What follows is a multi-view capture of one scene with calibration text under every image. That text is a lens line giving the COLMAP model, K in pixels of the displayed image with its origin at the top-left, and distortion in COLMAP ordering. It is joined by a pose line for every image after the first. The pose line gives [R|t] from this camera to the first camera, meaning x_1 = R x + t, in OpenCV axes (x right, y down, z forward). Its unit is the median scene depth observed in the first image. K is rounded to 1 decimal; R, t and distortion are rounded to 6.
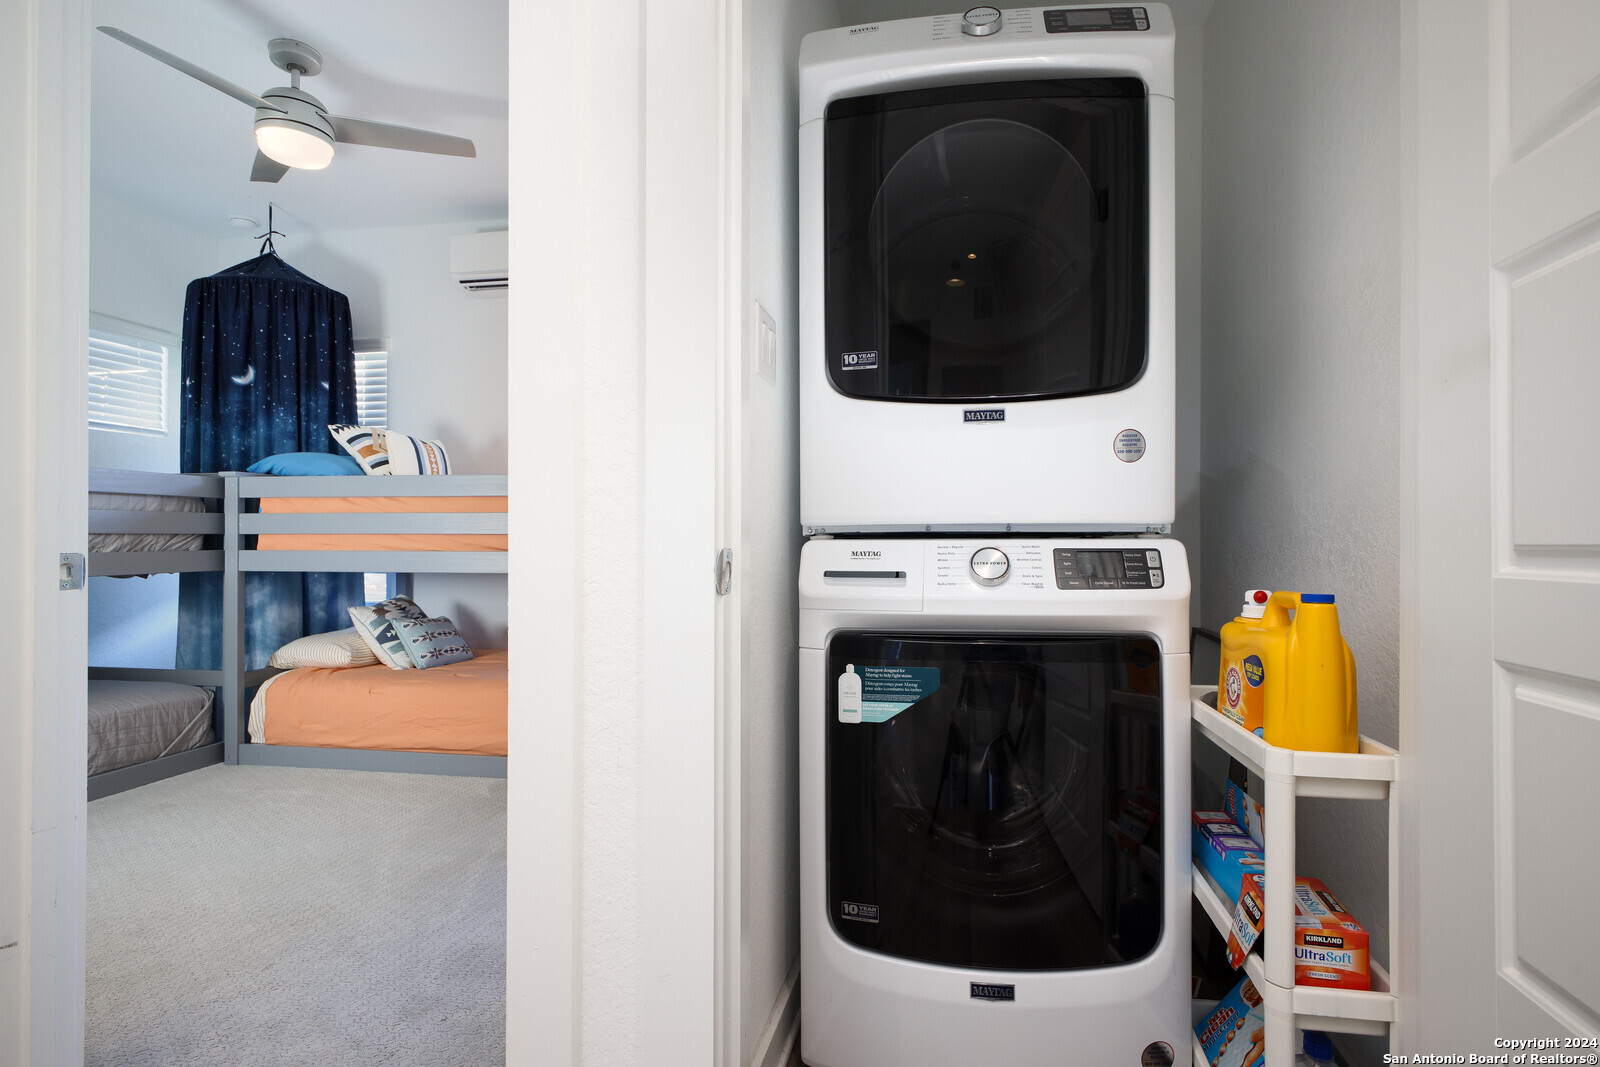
lens RADIAL K [[778.3, 0, 827.2], [0, 778.3, 536.6], [0, 0, 1]] dist [0.001064, 0.000115]
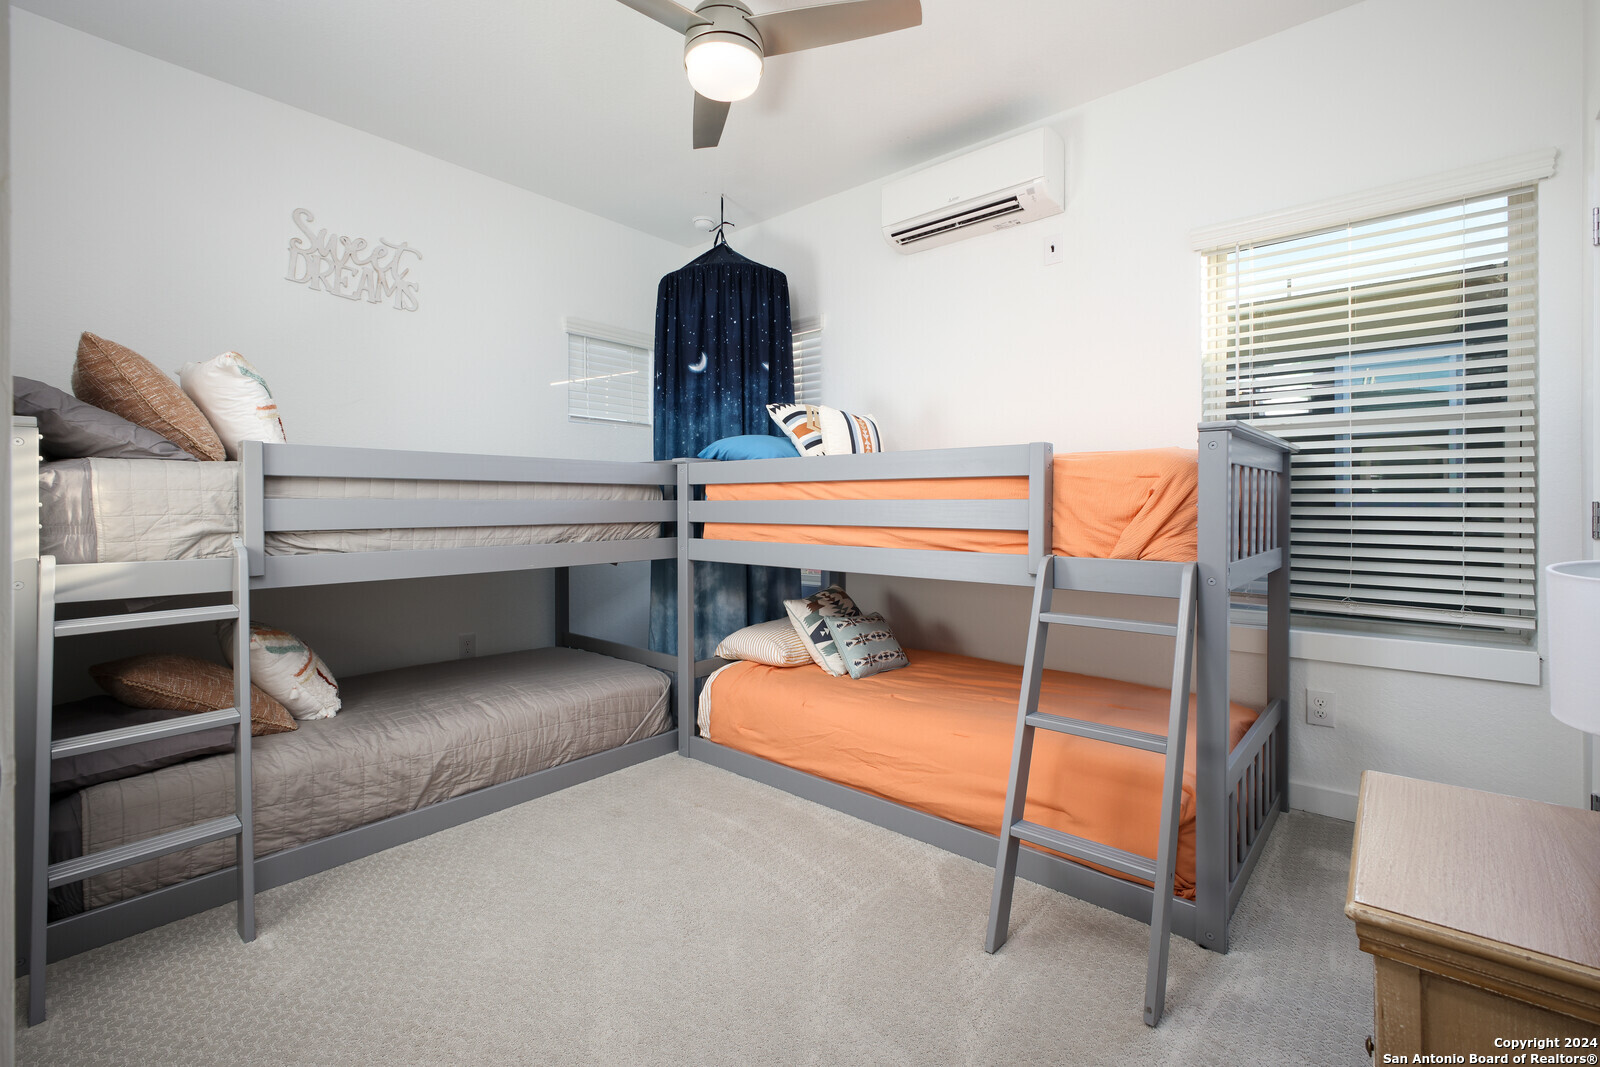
lens RADIAL K [[701.4, 0, 810.7], [0, 701.4, 505.0], [0, 0, 1]] dist [0.002817, 0.000312]
pose [[0.860760, -0.001284, -0.509009, -0.157513], [0.003102, 0.999991, 0.002722, -0.023459], [0.509001, -0.003922, 0.860757, 0.287481]]
